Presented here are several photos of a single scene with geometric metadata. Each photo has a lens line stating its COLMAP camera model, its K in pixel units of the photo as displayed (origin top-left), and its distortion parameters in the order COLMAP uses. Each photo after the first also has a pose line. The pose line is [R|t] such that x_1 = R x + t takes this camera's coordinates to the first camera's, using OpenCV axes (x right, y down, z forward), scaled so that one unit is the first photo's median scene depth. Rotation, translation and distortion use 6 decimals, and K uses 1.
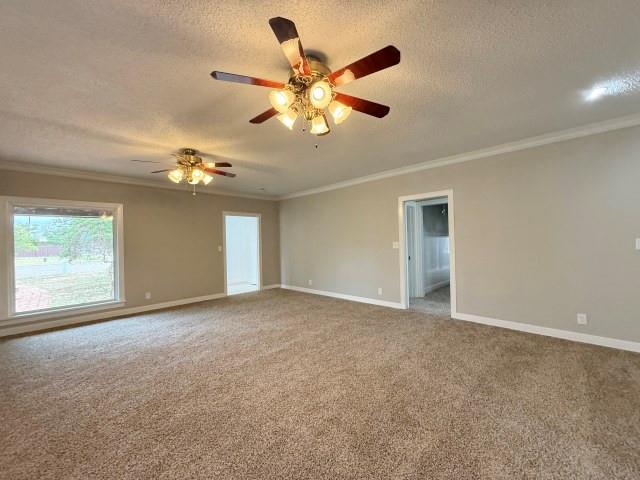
lens RADIAL K [[254.9, 0, 314.0], [0, 254.9, 244.3], [0, 0, 1]] dist [-0.000931, 0.000139]
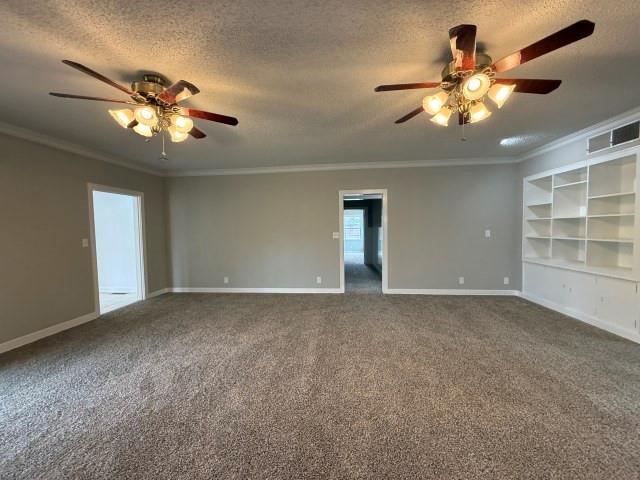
lens RADIAL K [[254.9, 0, 324.5], [0, 254.9, 243.2], [0, 0, 1]] dist [-0.000931, 0.000139]
pose [[0.781131, -0.028340, 0.623724, -0.453749], [0.006175, 0.999271, 0.037670, -0.003667], [-0.624337, -0.025574, 0.780736, 0.223296]]
